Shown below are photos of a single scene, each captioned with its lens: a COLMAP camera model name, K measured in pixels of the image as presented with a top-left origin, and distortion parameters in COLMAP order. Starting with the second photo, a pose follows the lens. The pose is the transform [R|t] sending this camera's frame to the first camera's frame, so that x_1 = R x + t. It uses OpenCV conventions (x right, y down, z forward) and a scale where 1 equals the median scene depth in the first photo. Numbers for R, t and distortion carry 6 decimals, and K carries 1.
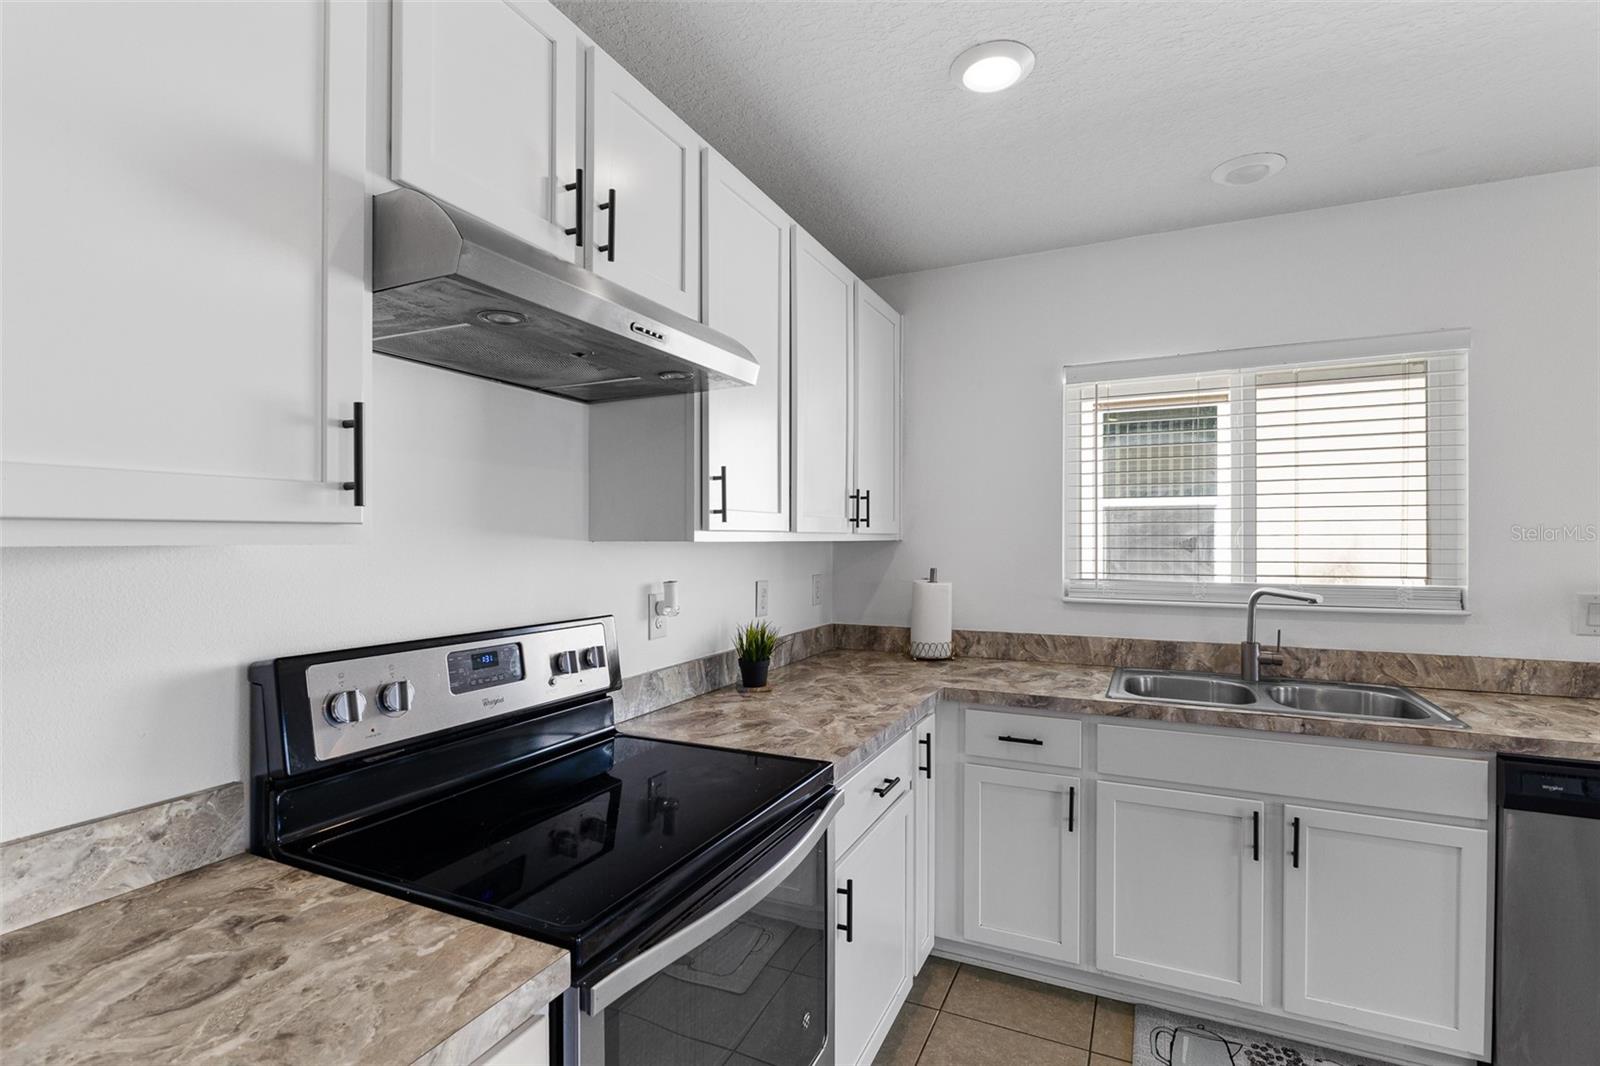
lens RADIAL K [[760.4, 0, 805.9], [0, 760.4, 541.0], [0, 0, 1]] dist [0.002844, -0.000623]
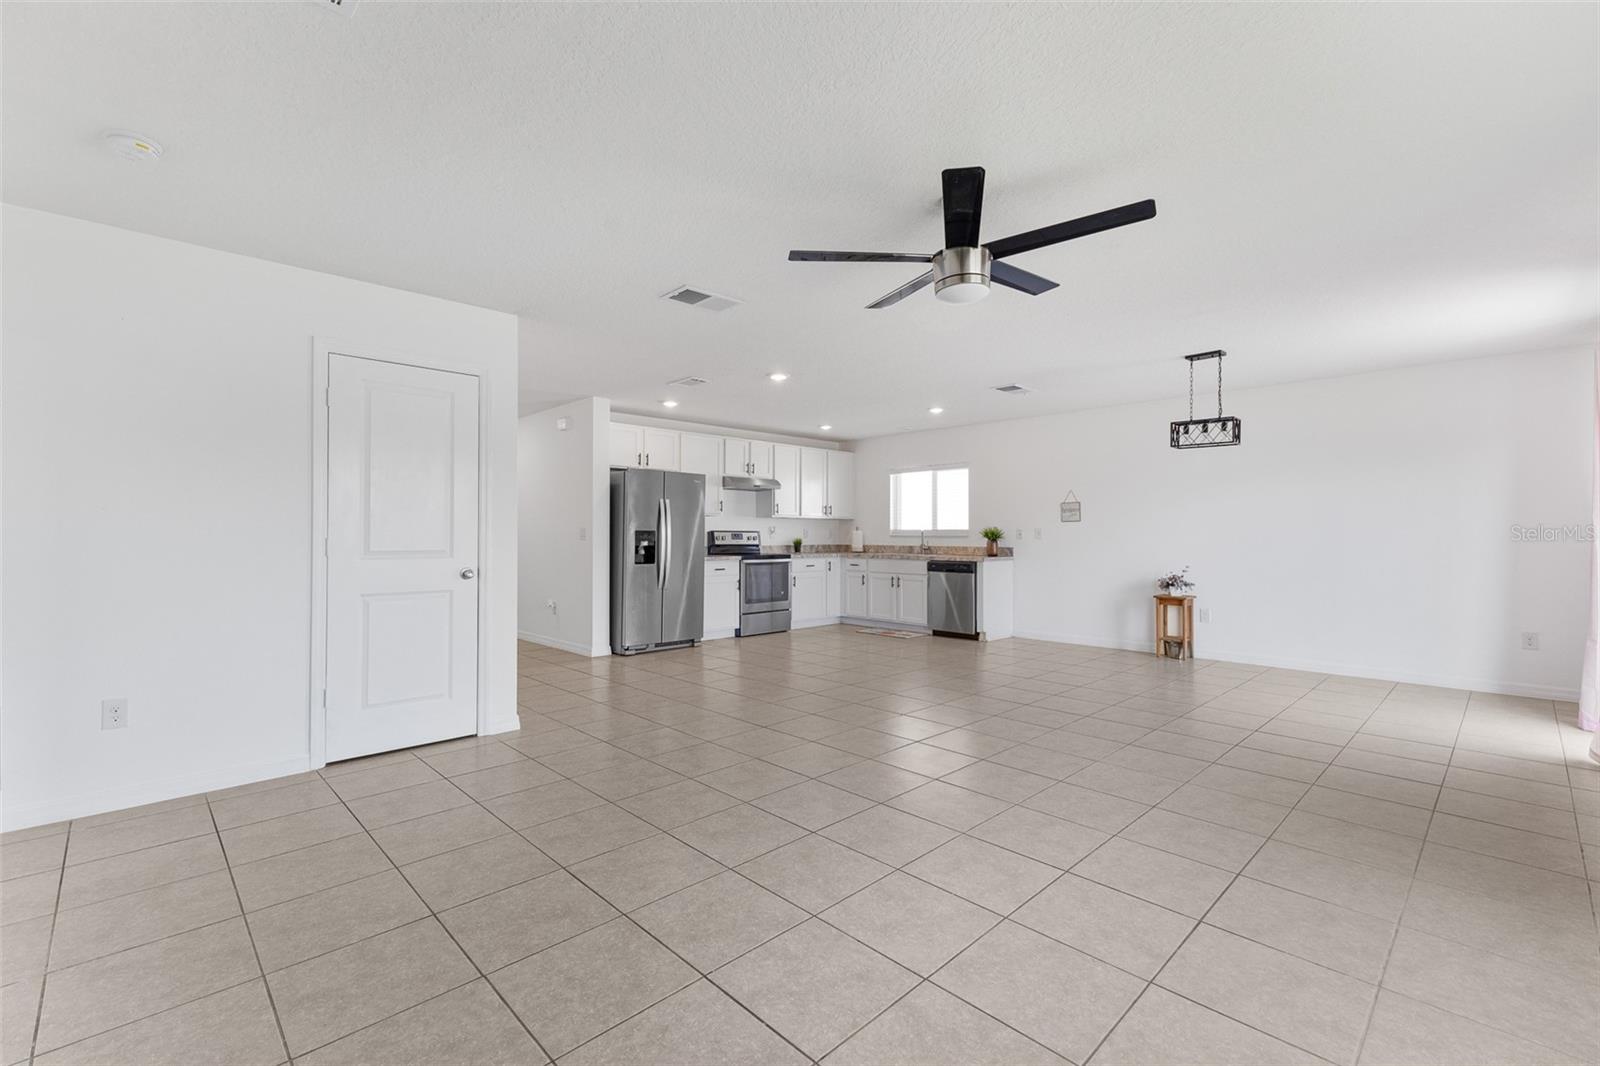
lens RADIAL K [[689.9, 0, 794.0], [0, 689.9, 532.0], [0, 0, 1]] dist [0.009471, -0.003113]
pose [[0.929497, -0.000681, -0.368829, 1.454898], [-0.002388, 0.999966, -0.007866, 0.115274], [0.368822, 0.008192, 0.929464, -2.828082]]
